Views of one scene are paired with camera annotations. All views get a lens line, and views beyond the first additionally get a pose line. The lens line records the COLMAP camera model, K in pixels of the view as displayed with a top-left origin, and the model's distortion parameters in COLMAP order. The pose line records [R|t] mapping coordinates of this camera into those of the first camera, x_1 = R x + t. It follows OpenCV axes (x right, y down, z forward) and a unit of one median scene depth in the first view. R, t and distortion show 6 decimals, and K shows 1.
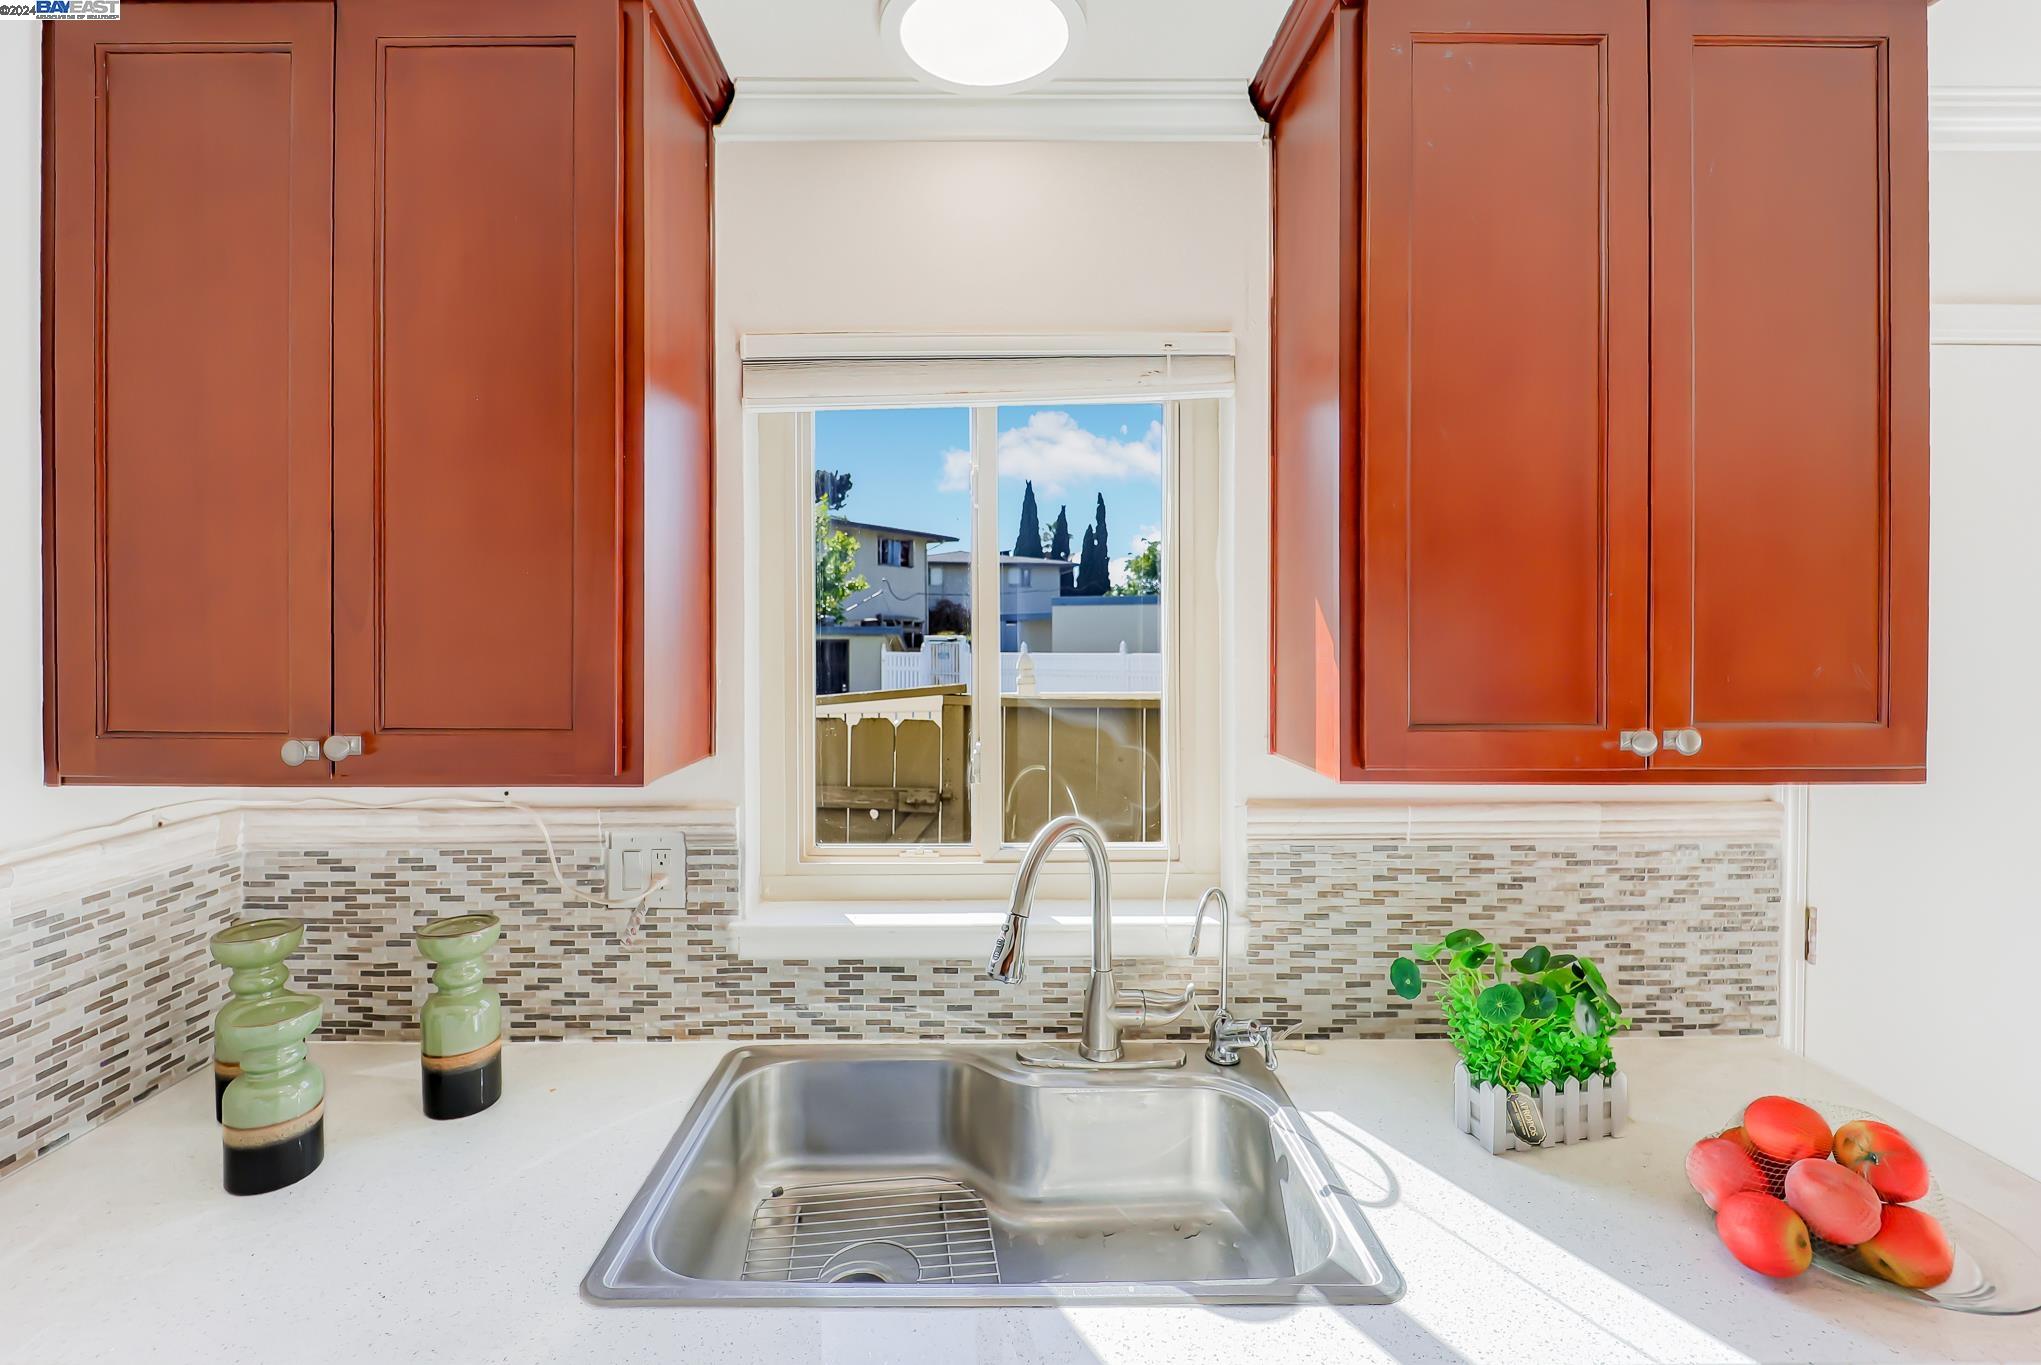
lens RADIAL K [[950.6, 0, 1009.6], [0, 950.6, 641.3], [0, 0, 1]] dist [0.003098, -0.000903]
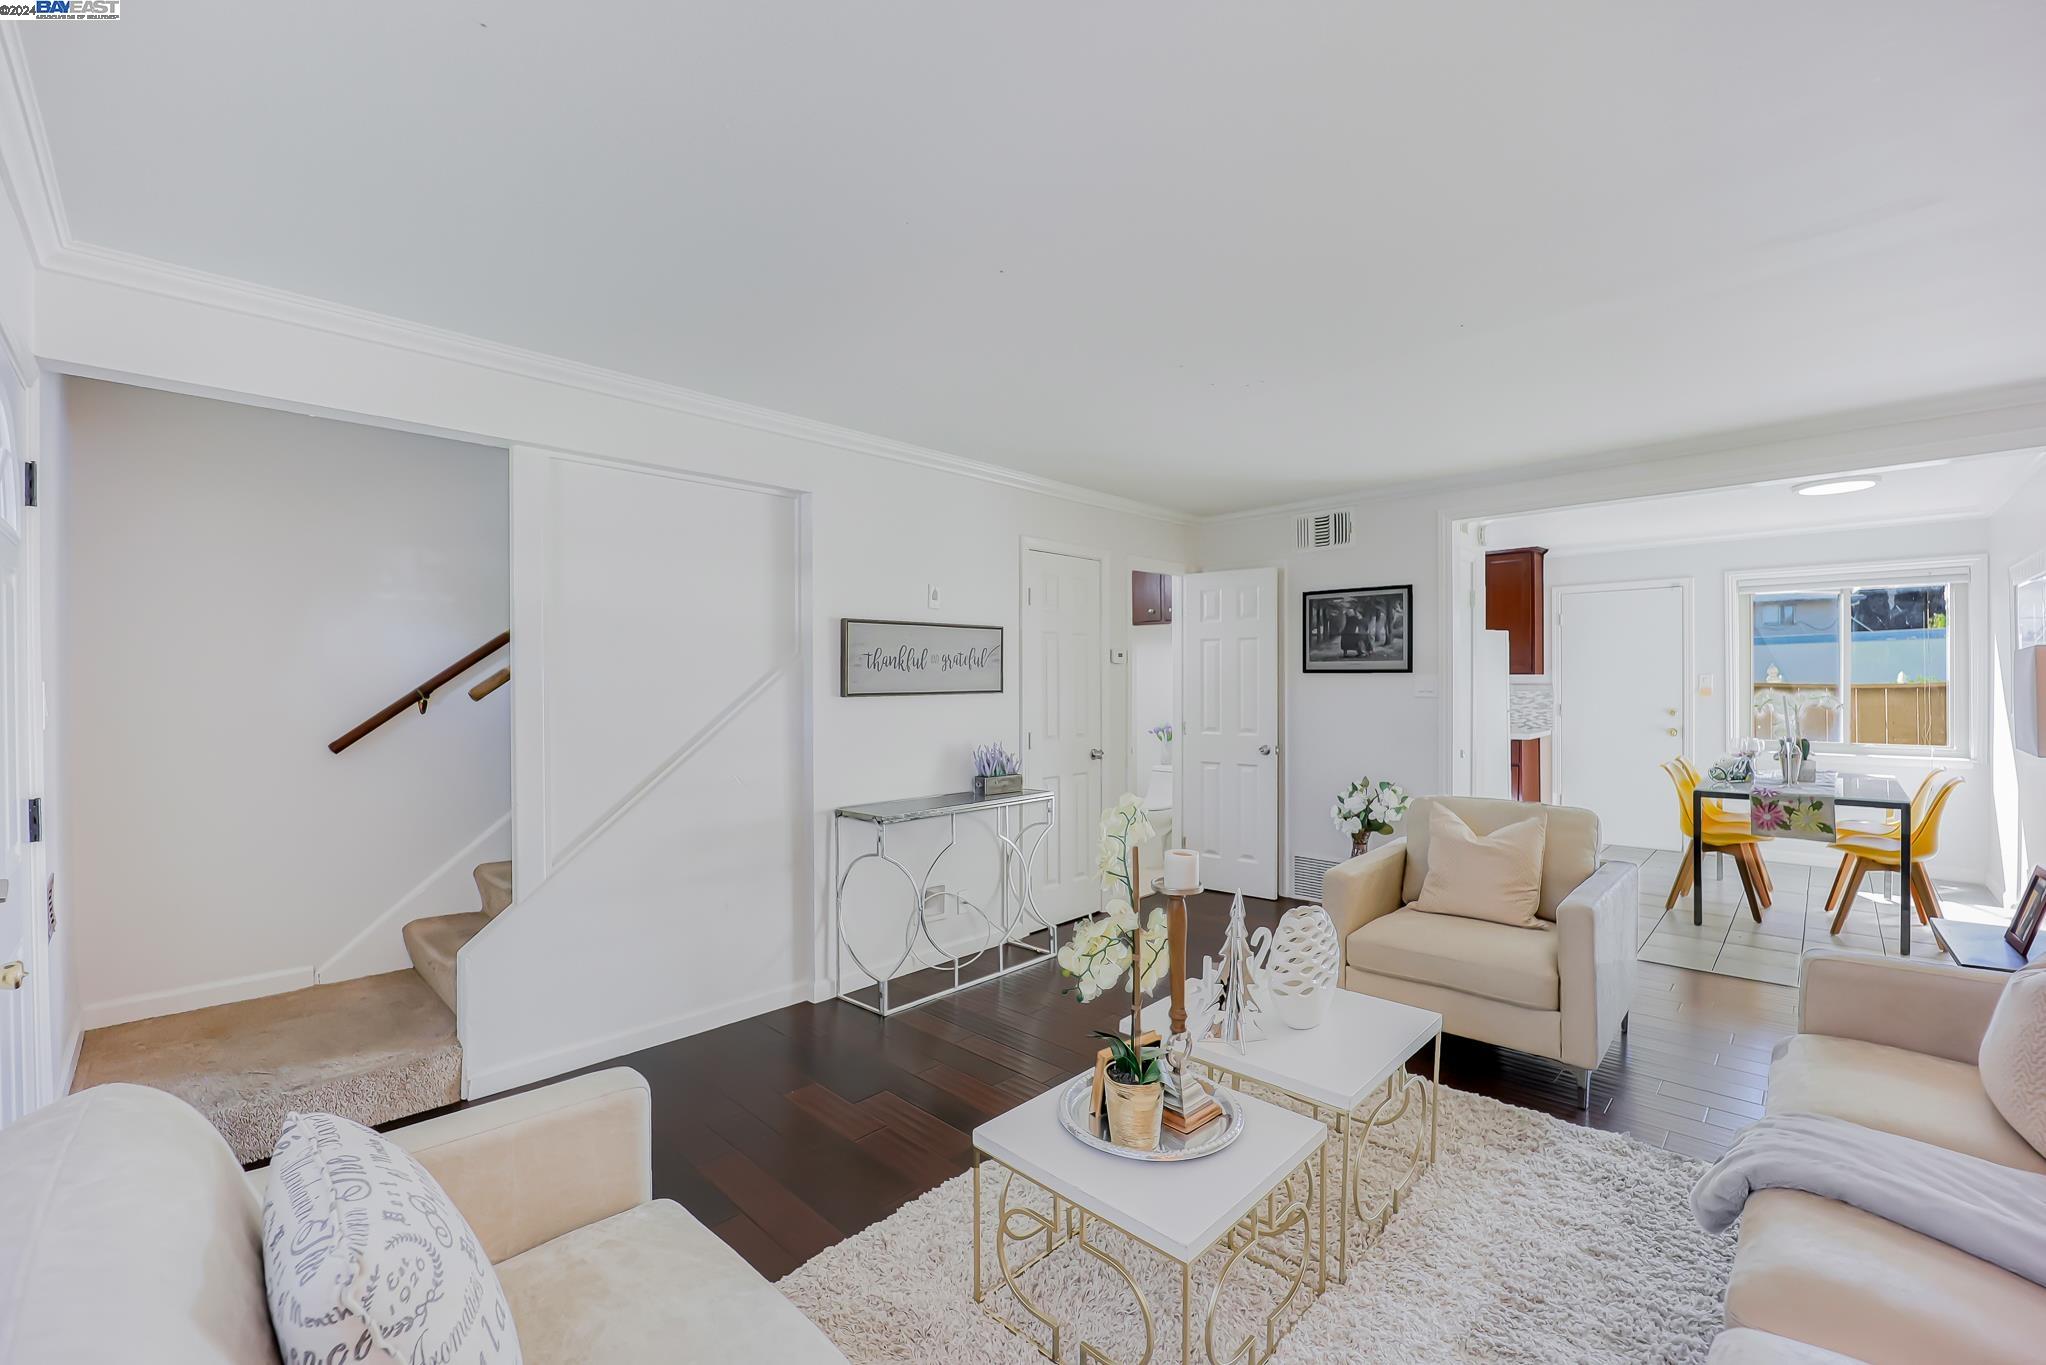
lens RADIAL K [[842.5, 0, 1021.7], [0, 842.5, 685.3], [0, 0, 1]] dist [-0.024015, -0.000139]
pose [[0.706928, -0.001713, -0.707284, 1.962554], [0.000326, 0.999998, -0.002096, 0.184471], [0.707286, 0.001251, 0.706927, -4.196037]]
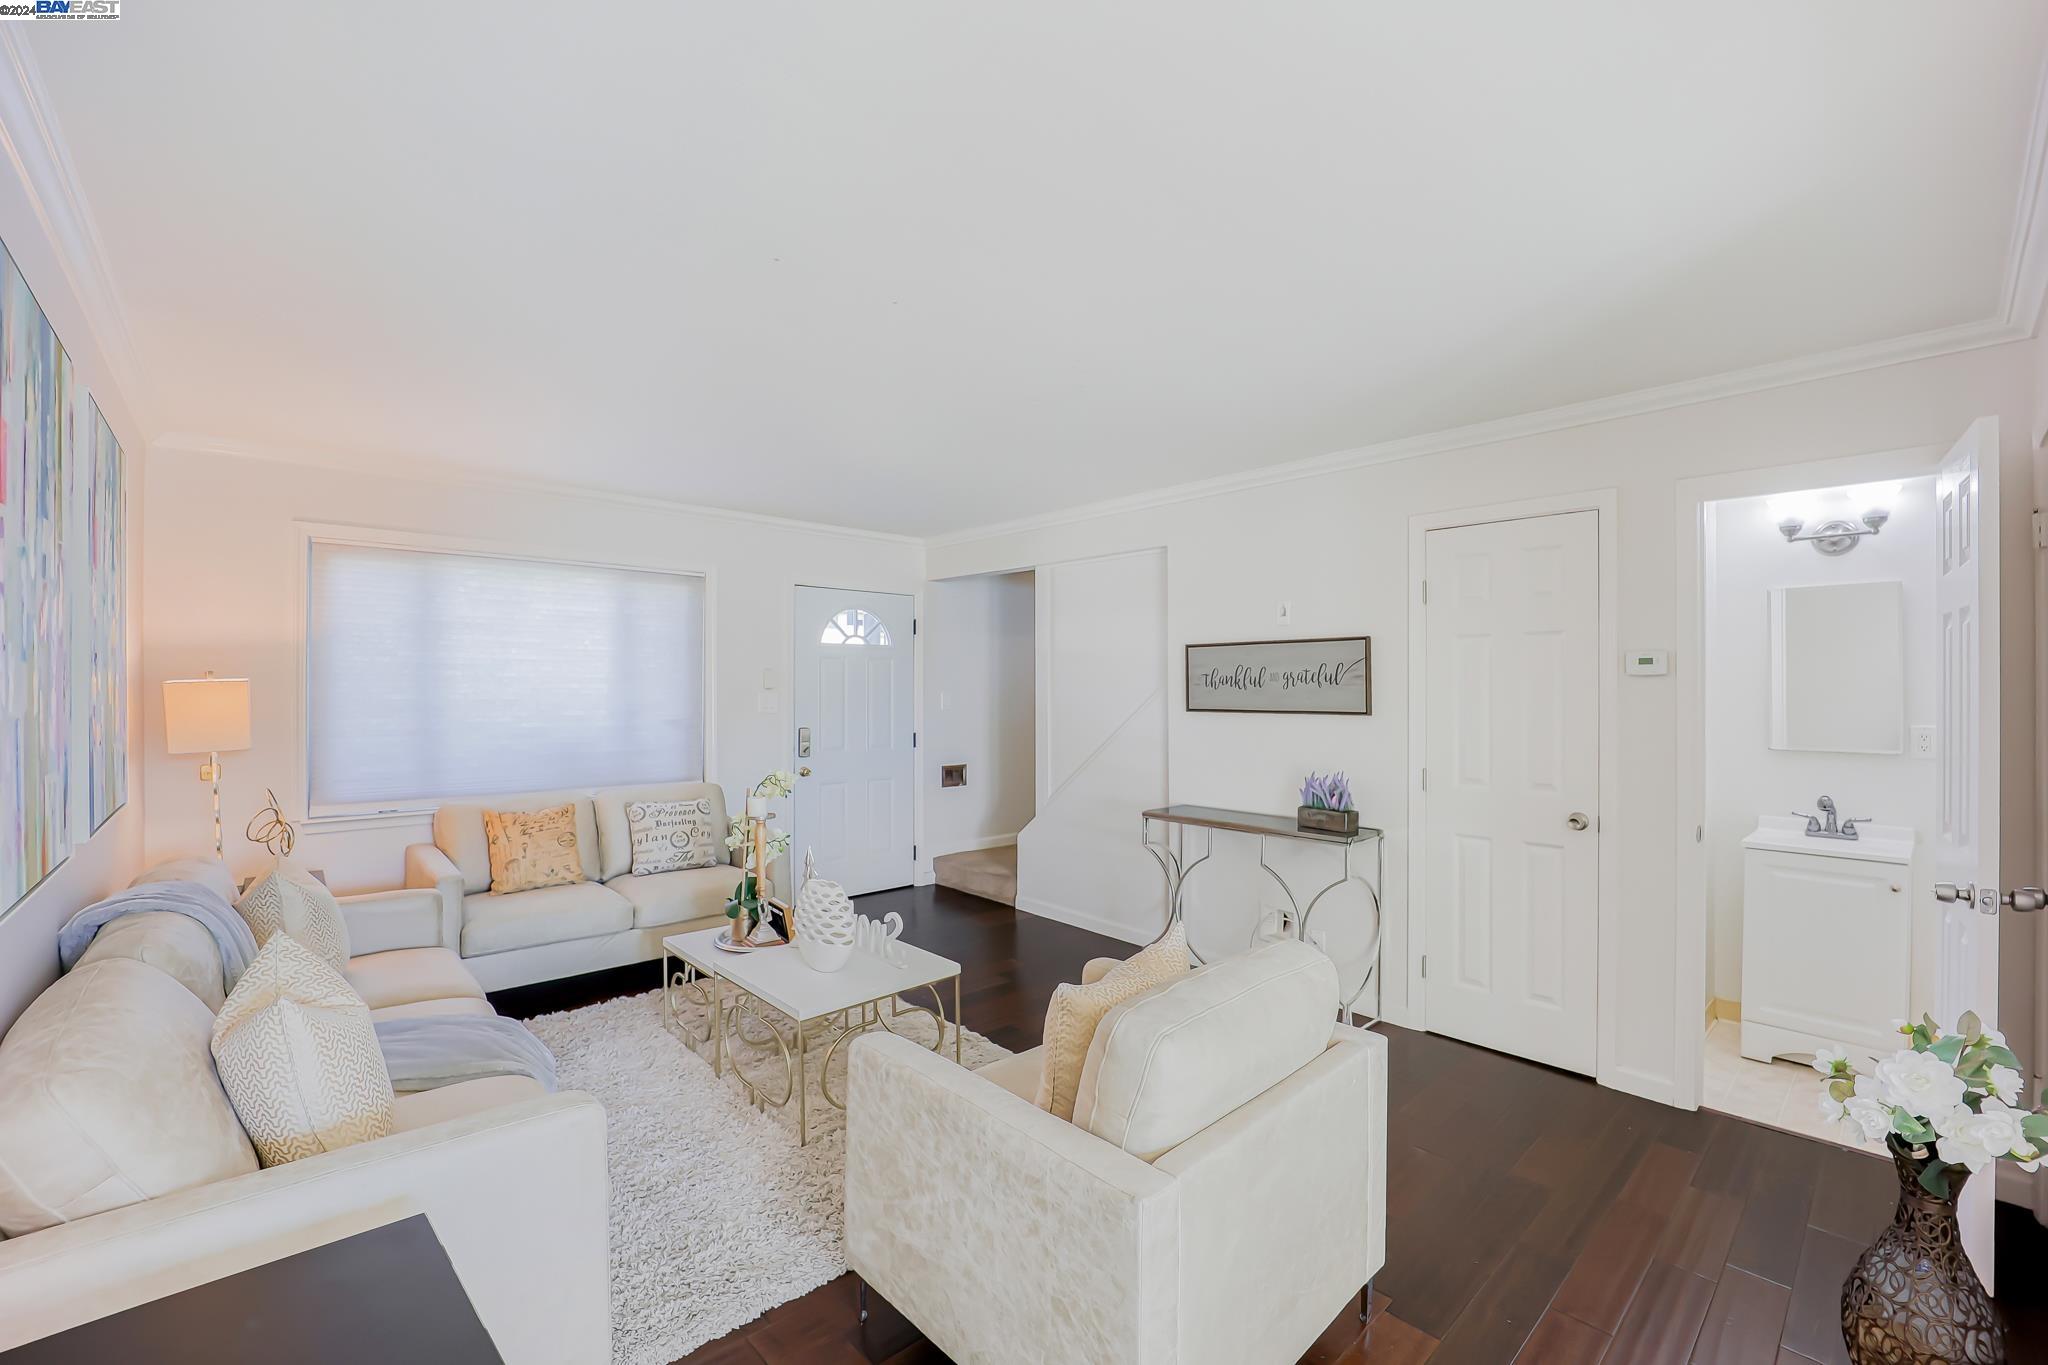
lens RADIAL K [[843.3, 0, 1022.7], [0, 843.3, 685.3], [0, 0, 1]] dist [-0.024015, -0.000139]
pose [[-0.743352, -0.004258, -0.668887, 2.220004], [-0.009000, 0.999953, 0.003636, 0.121642], [0.668840, 0.008723, -0.743356, -1.206738]]
